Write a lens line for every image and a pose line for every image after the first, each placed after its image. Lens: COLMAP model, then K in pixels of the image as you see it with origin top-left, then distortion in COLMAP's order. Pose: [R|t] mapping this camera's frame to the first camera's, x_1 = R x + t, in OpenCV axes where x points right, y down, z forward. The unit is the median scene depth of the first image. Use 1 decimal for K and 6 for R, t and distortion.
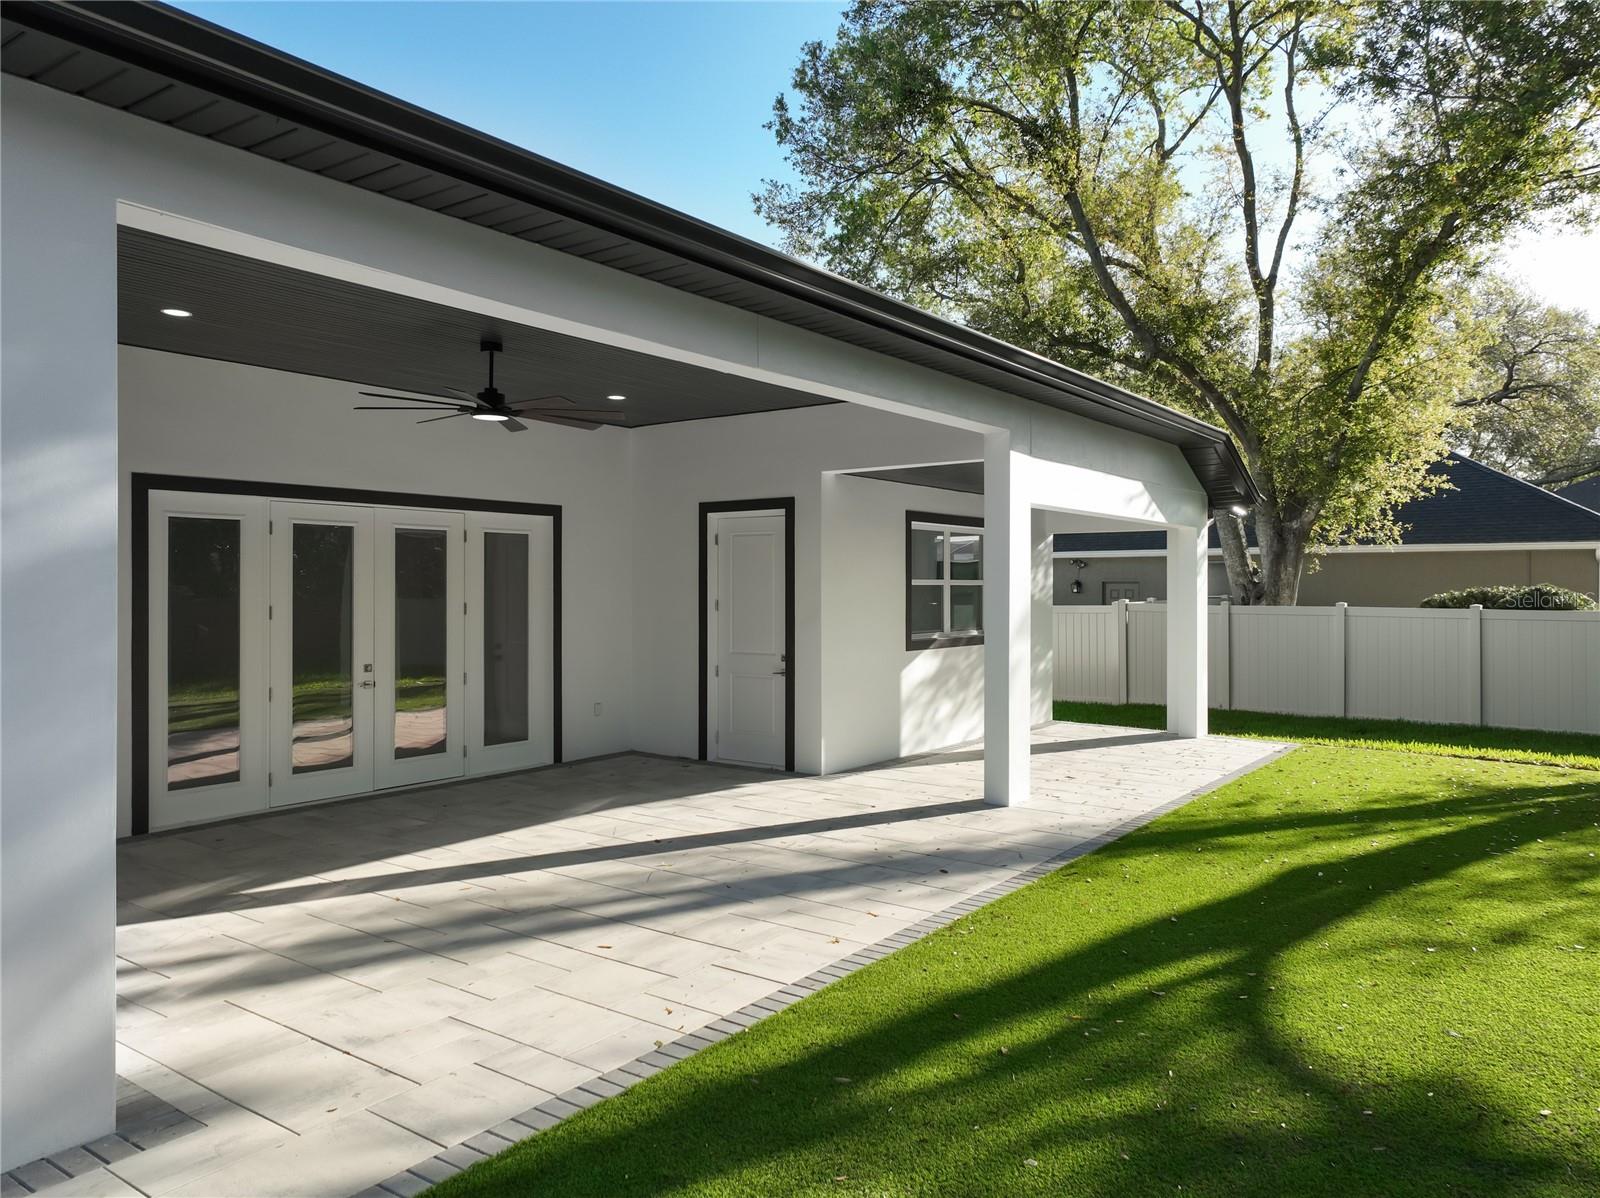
lens RADIAL K [[1134.5, 0, 800.0], [0, 1134.5, 599.0], [0, 0, 1]] dist [0.003535, -0.000125]
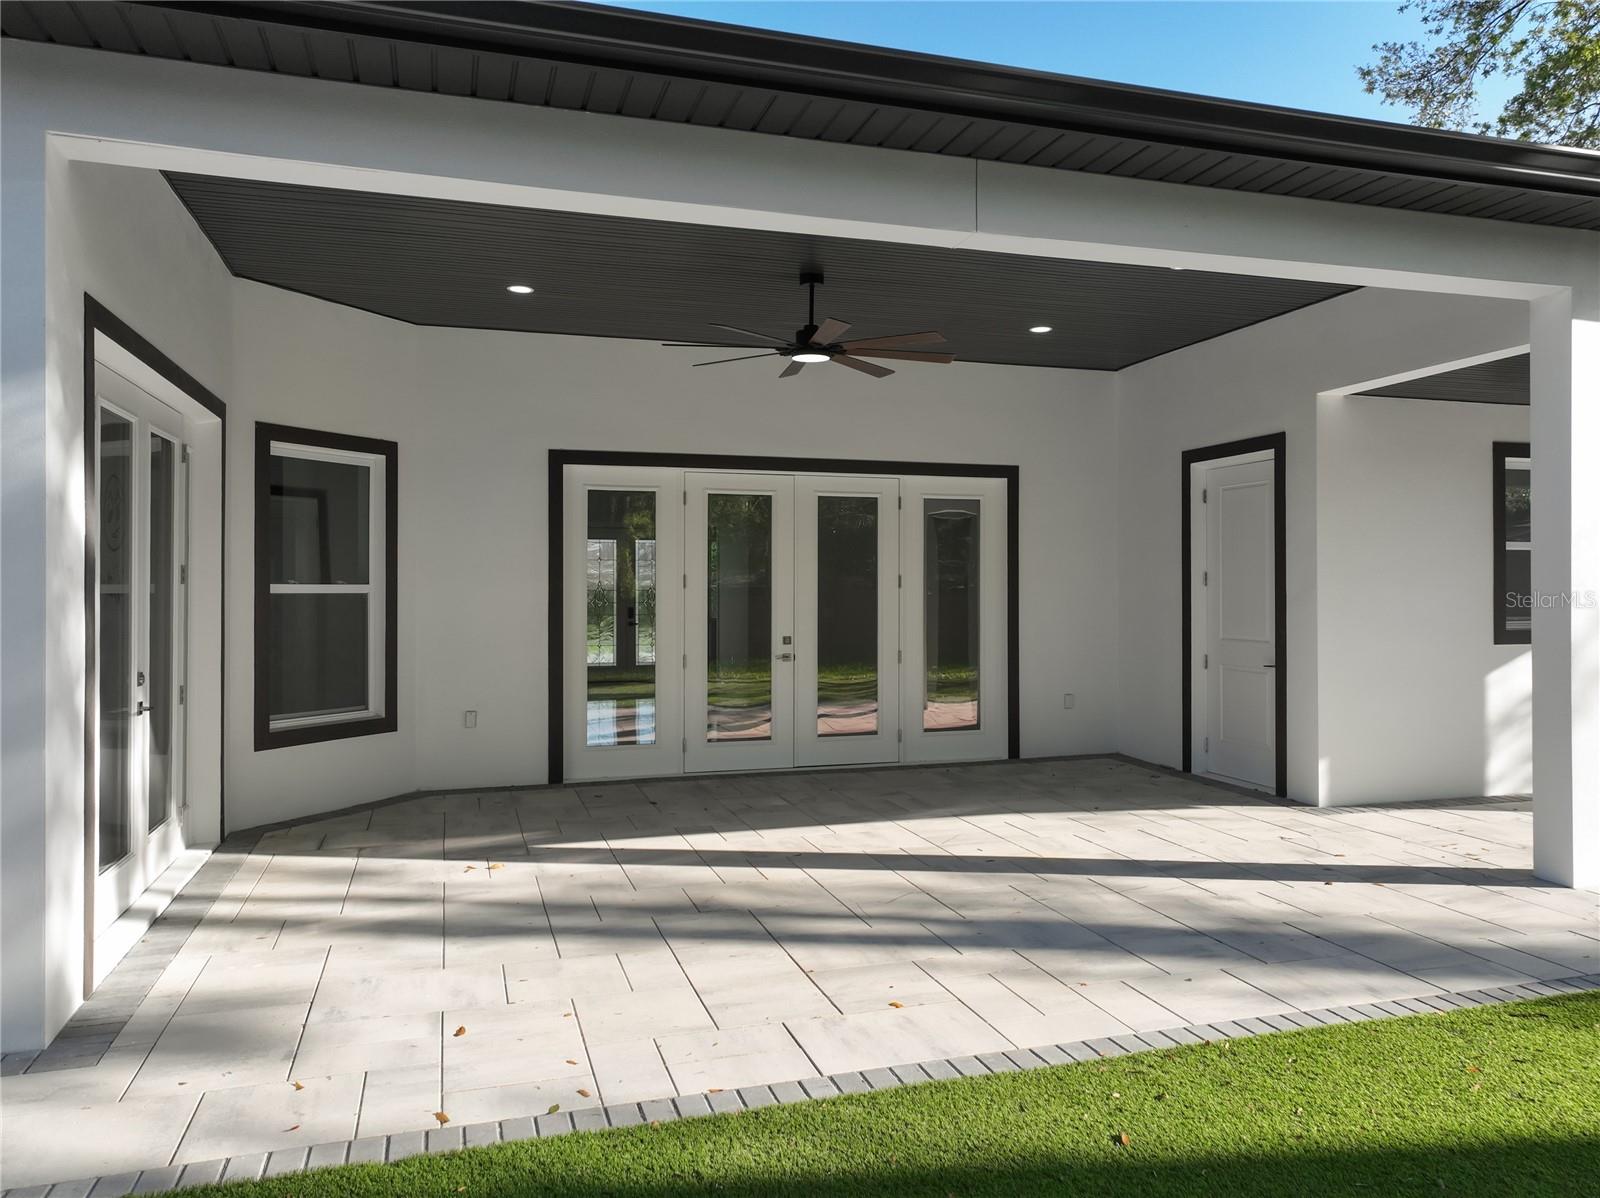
lens RADIAL K [[1134.5, 0, 800.0], [0, 1134.5, 599.0], [0, 0, 1]] dist [0.003535, -0.000125]
pose [[0.798801, 0.005591, -0.601569, 0.183456], [-0.006061, 0.999981, 0.001246, 0.020715], [0.601564, 0.002651, 0.798820, 0.198552]]
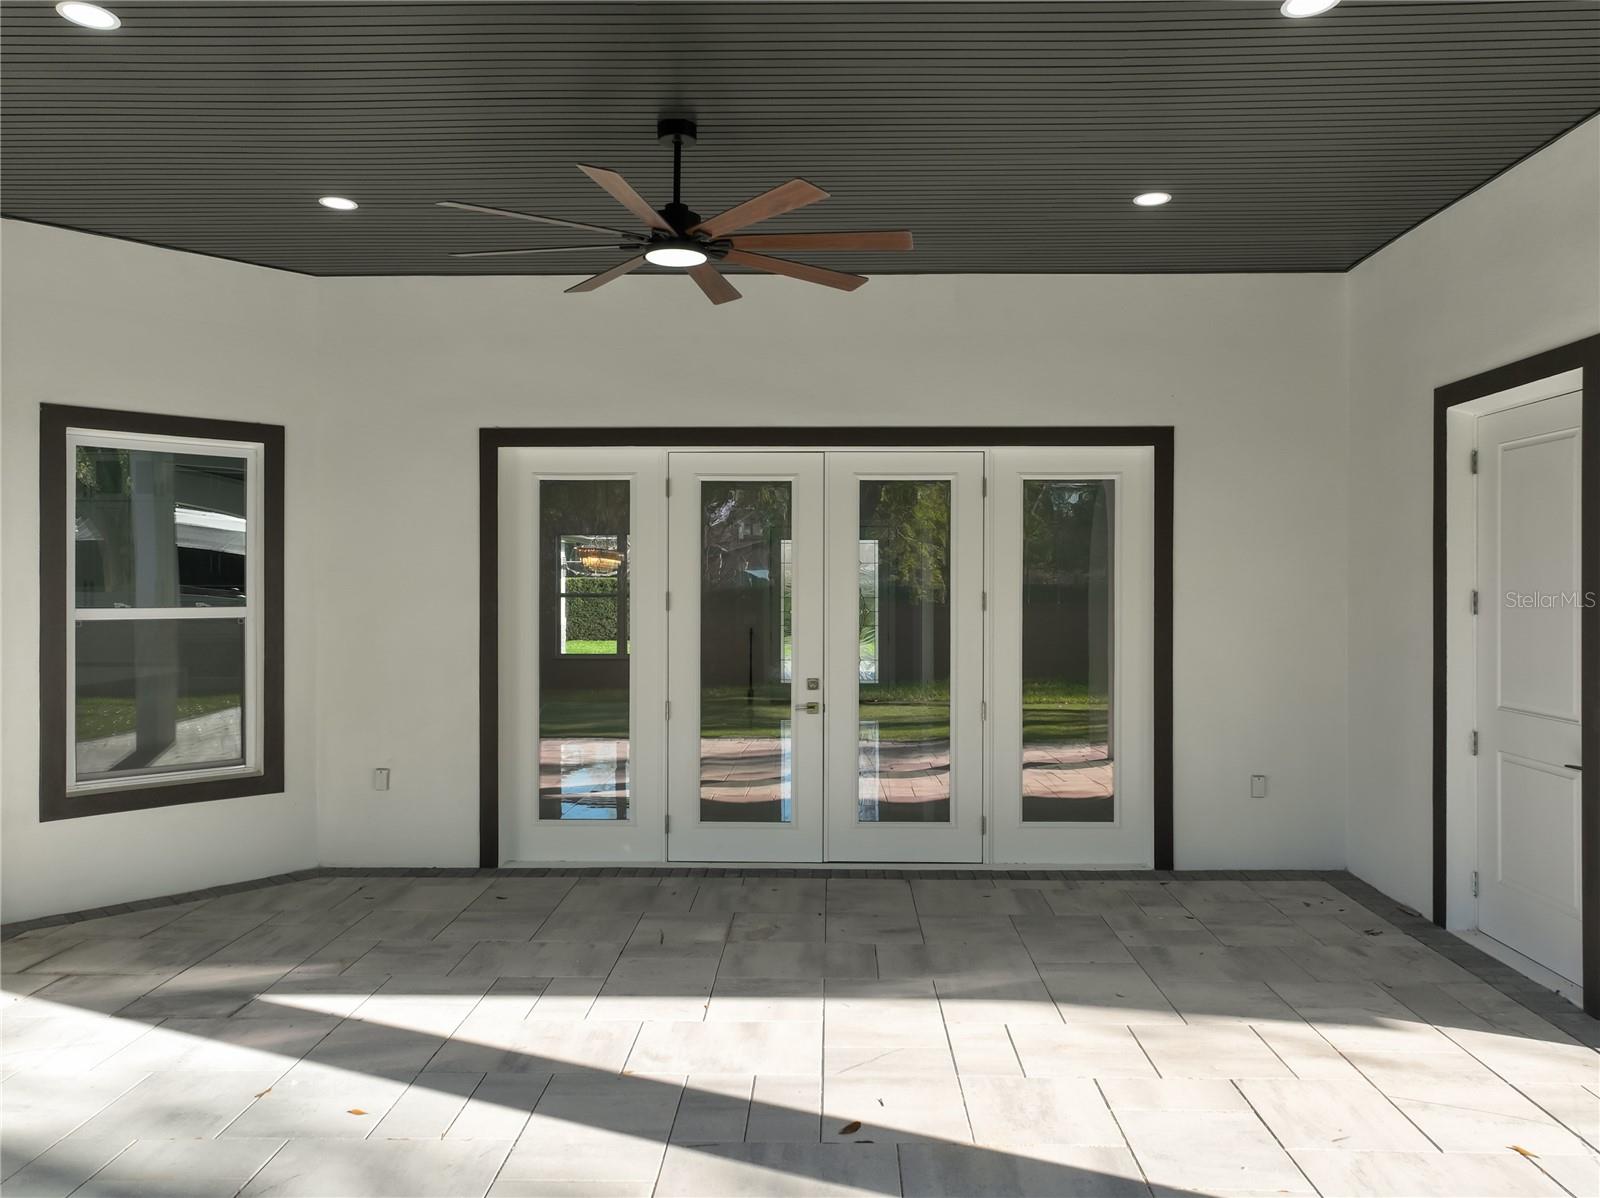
lens RADIAL K [[1180.9, 0, 743.9], [0, 1180.9, 594.3], [0, 0, 1]] dist [0.003267, 0.006898]
pose [[0.566366, 0.006482, -0.824128, 0.163633], [-0.009452, 0.999954, 0.001369, 0.004734], [0.824100, 0.007014, 0.566402, 0.479357]]
